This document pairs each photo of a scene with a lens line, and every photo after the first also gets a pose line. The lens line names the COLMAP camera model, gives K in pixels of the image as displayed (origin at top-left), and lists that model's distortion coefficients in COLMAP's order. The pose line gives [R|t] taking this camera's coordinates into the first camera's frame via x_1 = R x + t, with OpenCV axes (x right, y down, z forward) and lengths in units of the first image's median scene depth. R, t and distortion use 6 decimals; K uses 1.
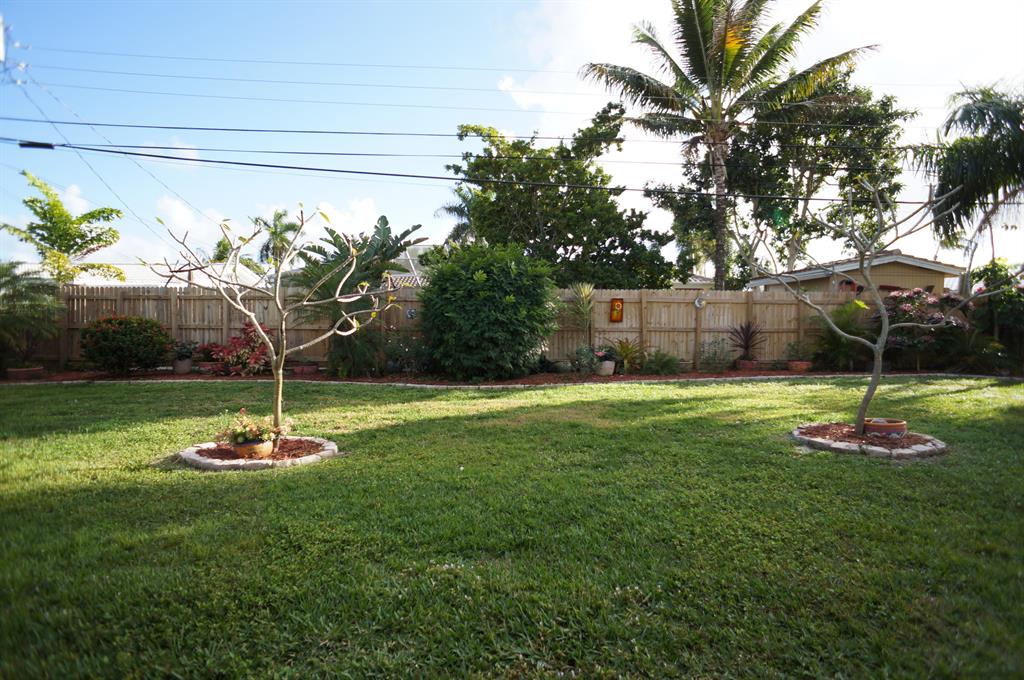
lens RADIAL K [[562.5, 0, 516.5], [0, 562.5, 337.0], [0, 0, 1]] dist [-0.025854, 0.000057]
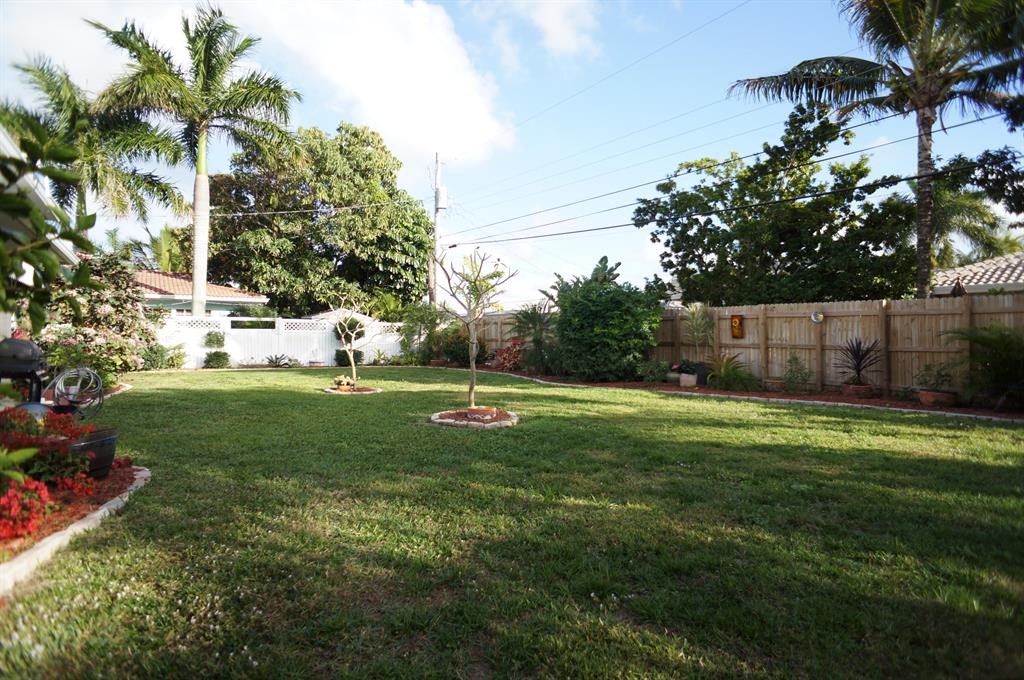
lens RADIAL K [[562.5, 0, 516.5], [0, 562.5, 337.0], [0, 0, 1]] dist [-0.025854, 0.000057]
pose [[0.531327, 0.003661, -0.847159, 0.808587], [-0.031015, 0.999404, -0.015133, -0.001144], [0.846599, 0.034315, 0.531124, 0.133671]]
